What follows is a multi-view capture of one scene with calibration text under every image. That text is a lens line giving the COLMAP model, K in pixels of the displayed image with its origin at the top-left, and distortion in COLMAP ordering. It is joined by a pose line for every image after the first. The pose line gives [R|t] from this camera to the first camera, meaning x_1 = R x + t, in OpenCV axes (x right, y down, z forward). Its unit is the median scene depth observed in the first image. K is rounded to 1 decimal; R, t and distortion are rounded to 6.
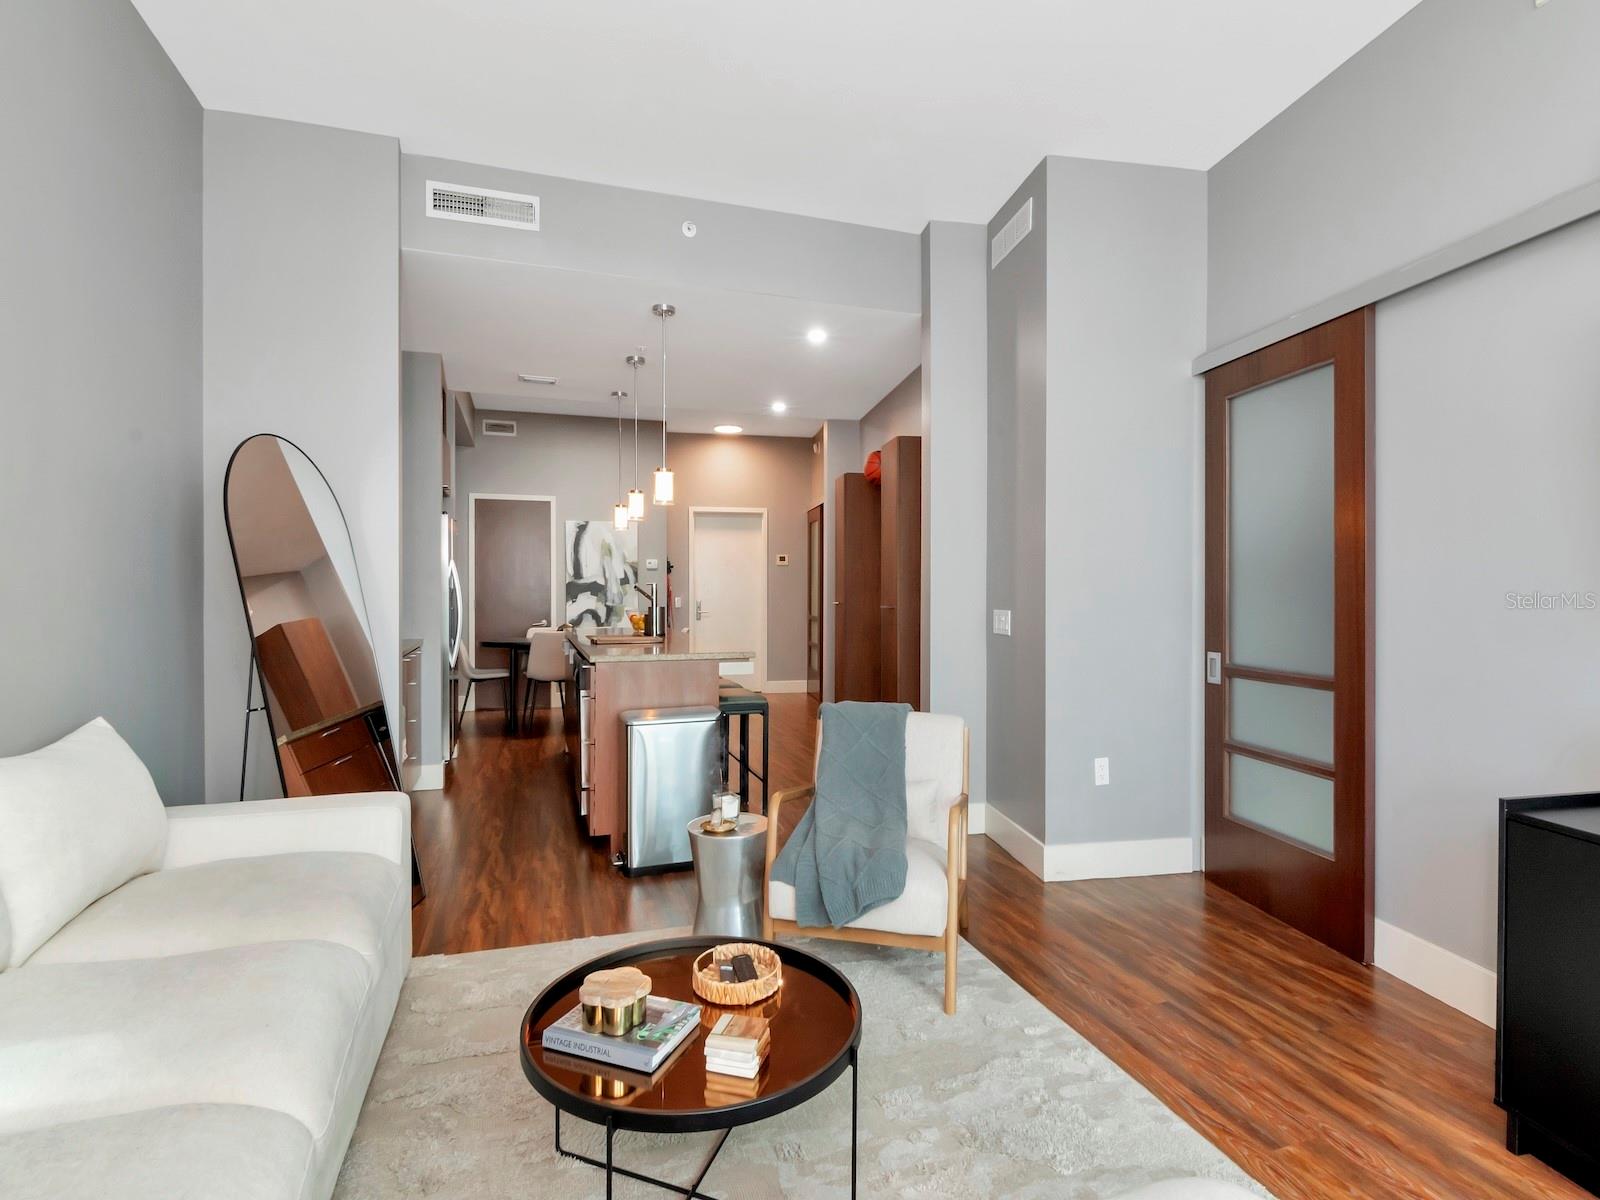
lens RADIAL K [[811.5, 0, 805.1], [0, 811.5, 589.6], [0, 0, 1]] dist [0.015571, -0.000045]
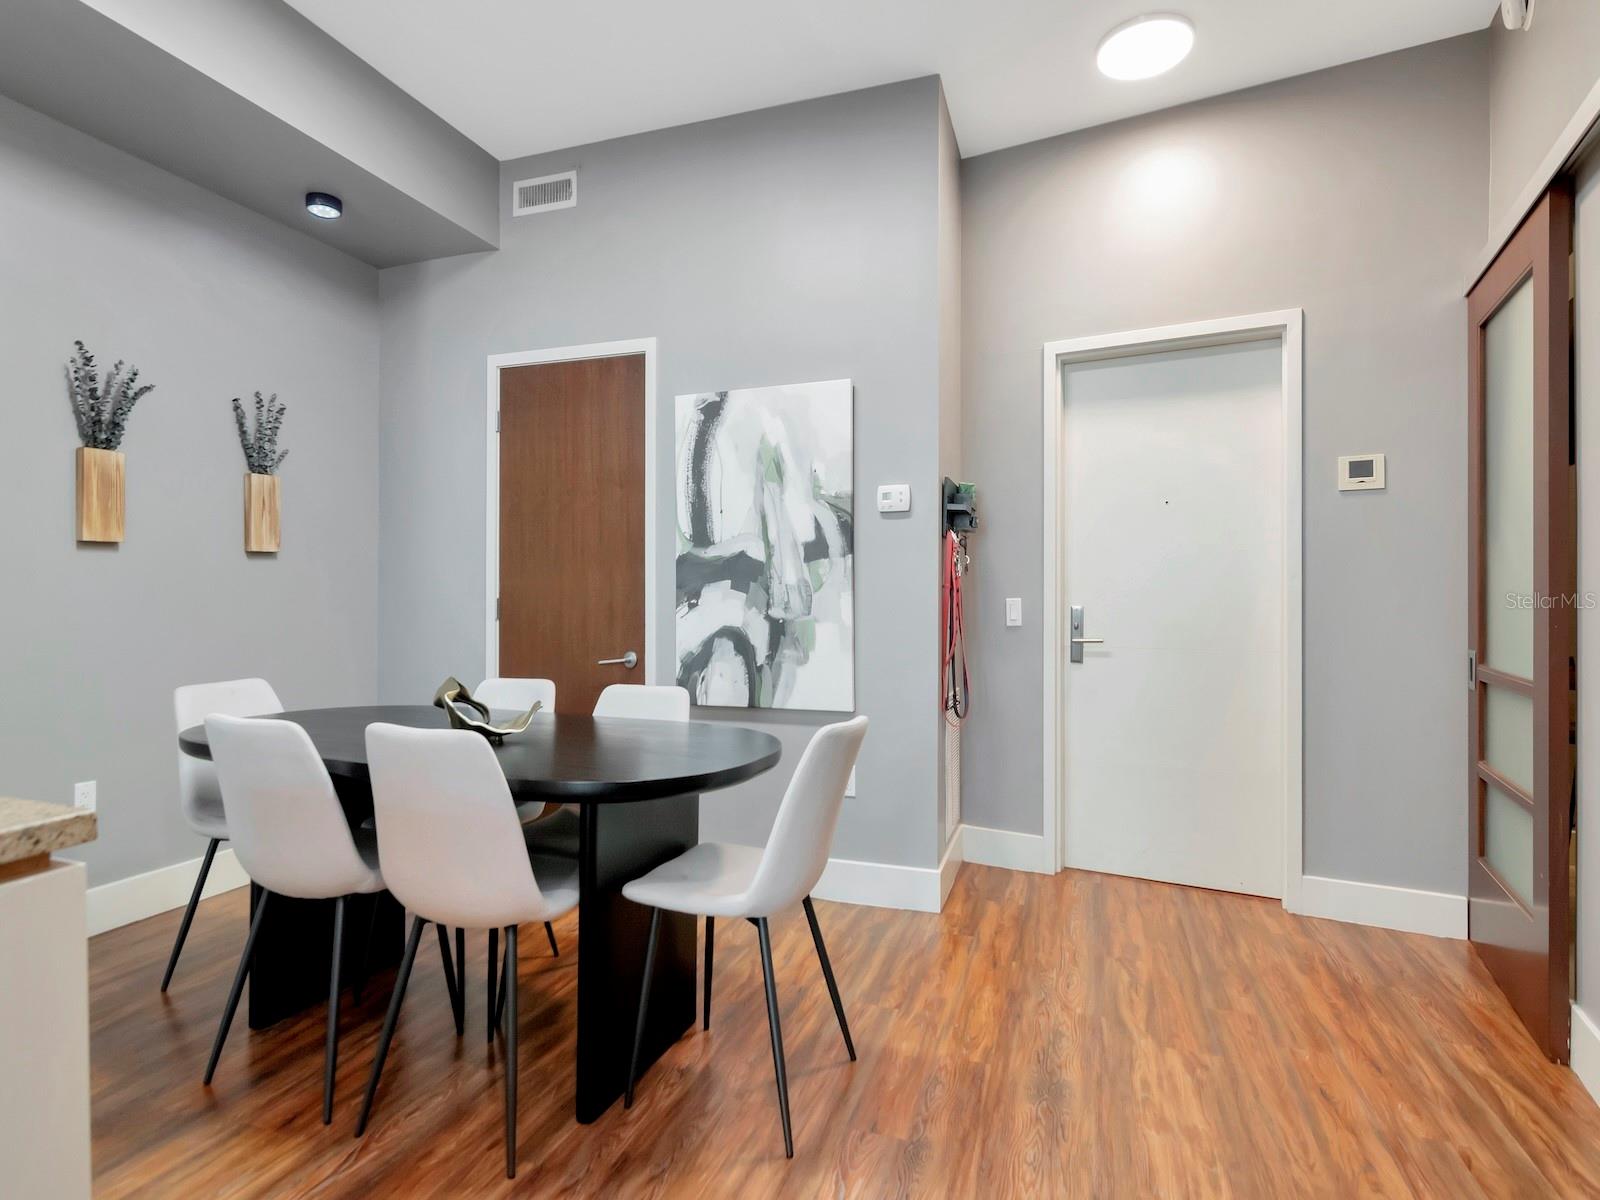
lens RADIAL K [[816.9, 0, 806.0], [0, 816.9, 594.4], [0, 0, 1]] dist [-0.000208, -0.000346]
pose [[0.795916, -0.000636, -0.605407, -0.010078], [-0.002464, 0.999988, -0.004290, 0.010779], [0.605403, 0.004907, 0.795904, 0.721941]]
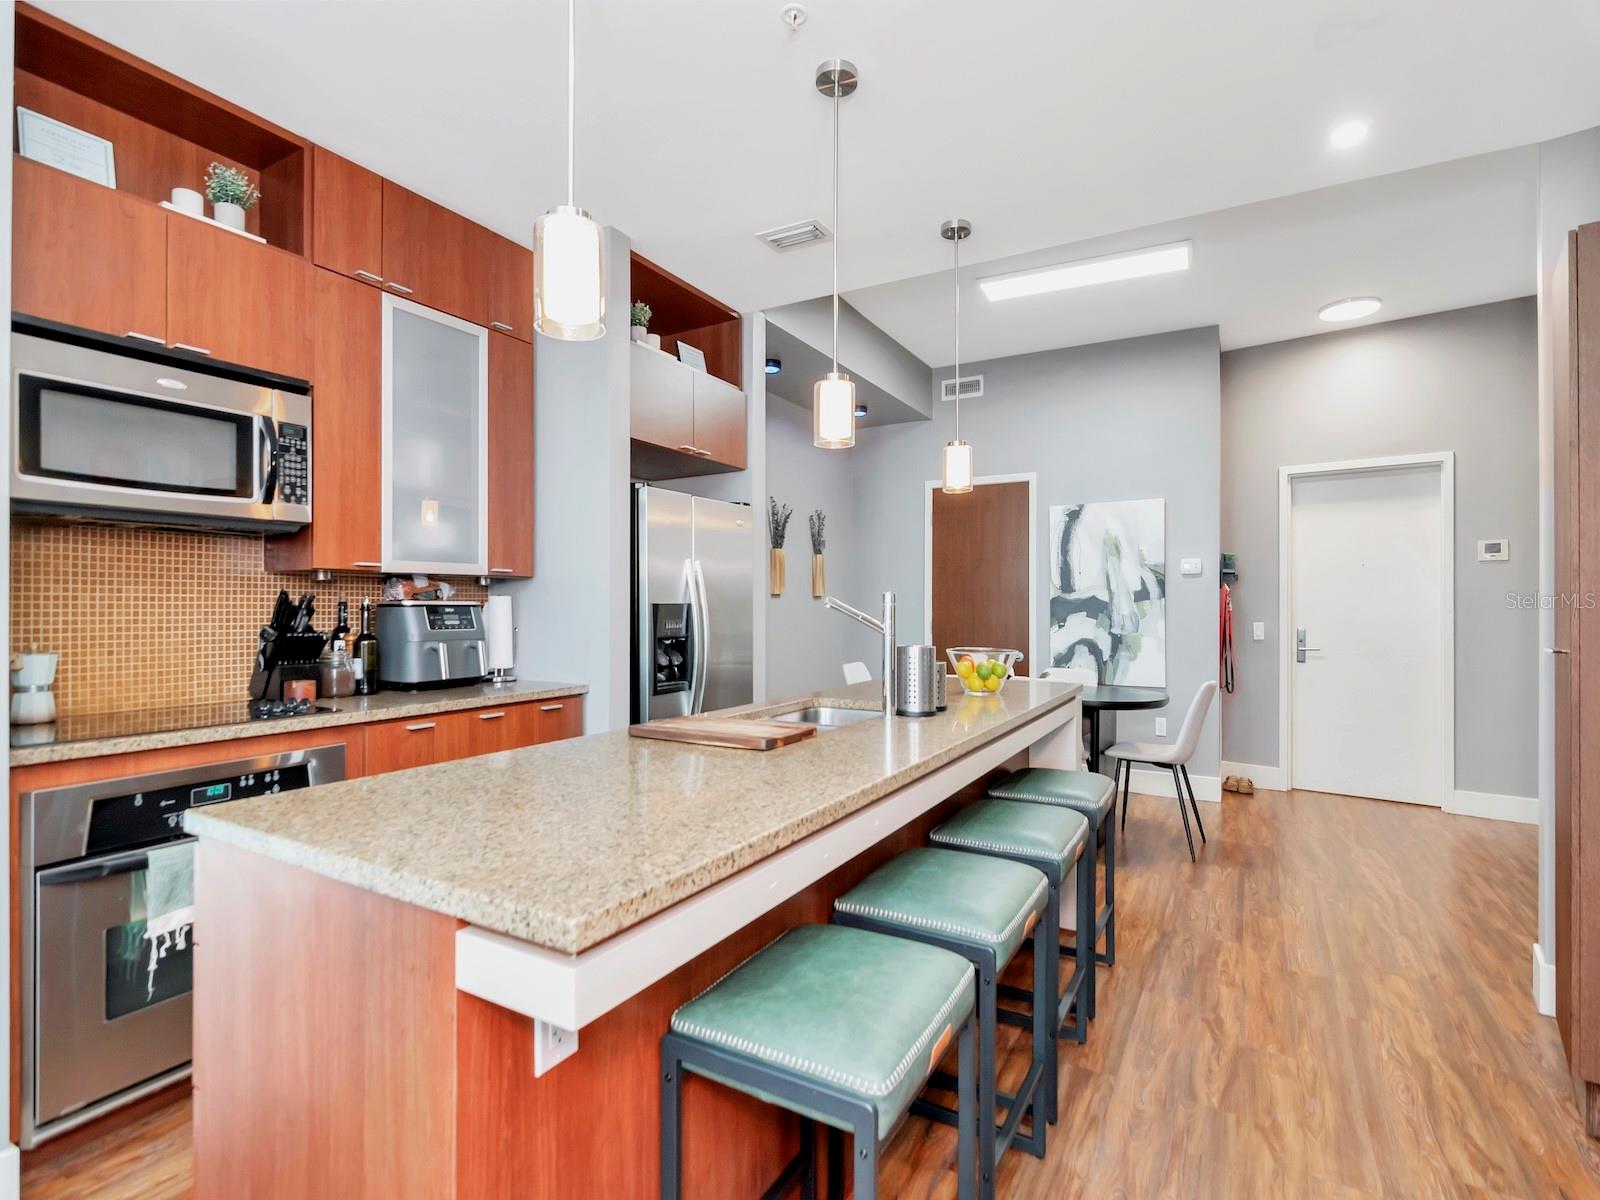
lens RADIAL K [[784.9, 0, 802.7], [0, 784.9, 605.8], [0, 0, 1]] dist [-0.000370, -0.001061]
pose [[0.667979, -0.000828, -0.744180, 0.052987], [-0.002810, 0.999989, -0.003635, 0.000595], [0.744175, 0.004519, 0.667970, 0.408270]]
